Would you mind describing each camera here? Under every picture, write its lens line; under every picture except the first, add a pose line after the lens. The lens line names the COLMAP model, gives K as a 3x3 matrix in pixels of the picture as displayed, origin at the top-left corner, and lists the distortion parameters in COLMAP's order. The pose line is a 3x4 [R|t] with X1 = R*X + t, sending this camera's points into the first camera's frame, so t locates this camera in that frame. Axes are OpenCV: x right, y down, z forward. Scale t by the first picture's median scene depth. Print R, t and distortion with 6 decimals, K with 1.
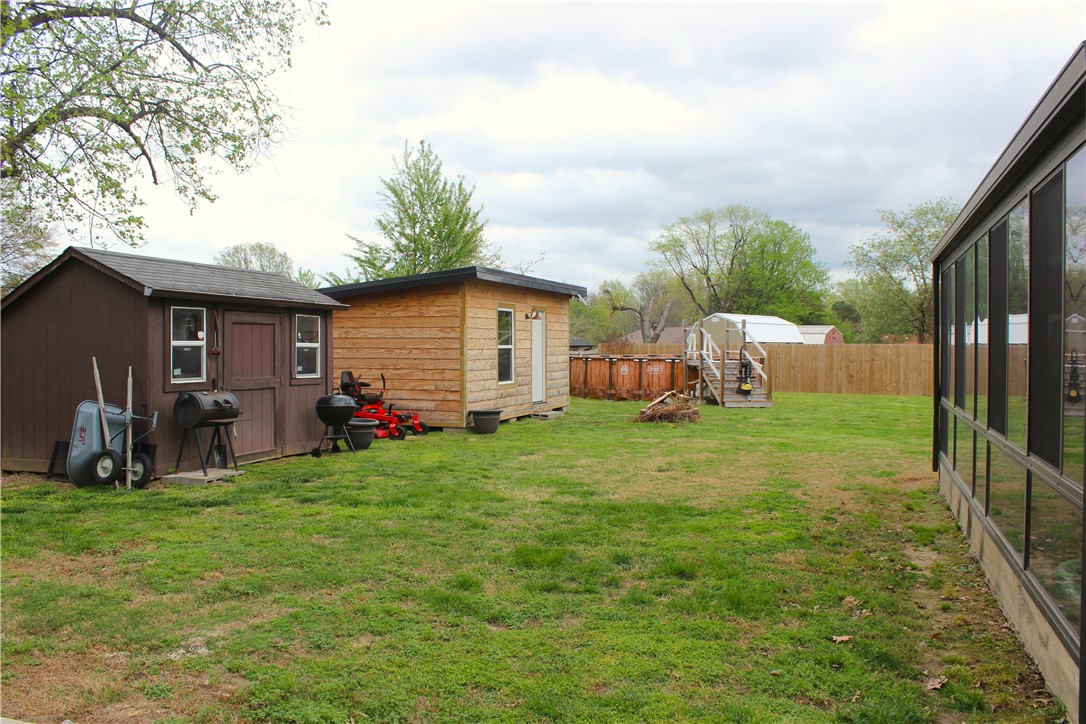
lens RADIAL K [[905.2, 0, 542.4], [0, 905.2, 362.0], [0, 0, 1]] dist [-0.159910, 0.132147]
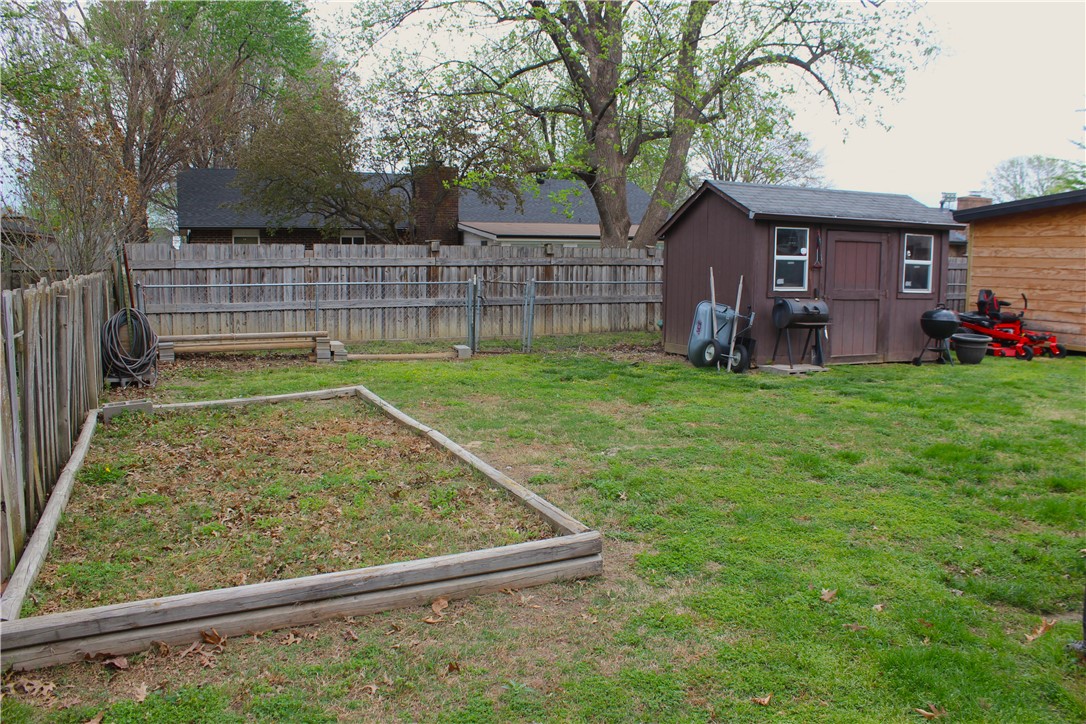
lens RADIAL K [[905.2, 0, 547.6], [0, 905.2, 356.8], [0, 0, 1]] dist [-0.159910, 0.132147]
pose [[0.669710, 0.091602, -0.736952, 0.236110], [-0.025895, 0.994640, 0.100100, -0.000422], [0.742171, -0.047954, 0.668492, -0.048469]]
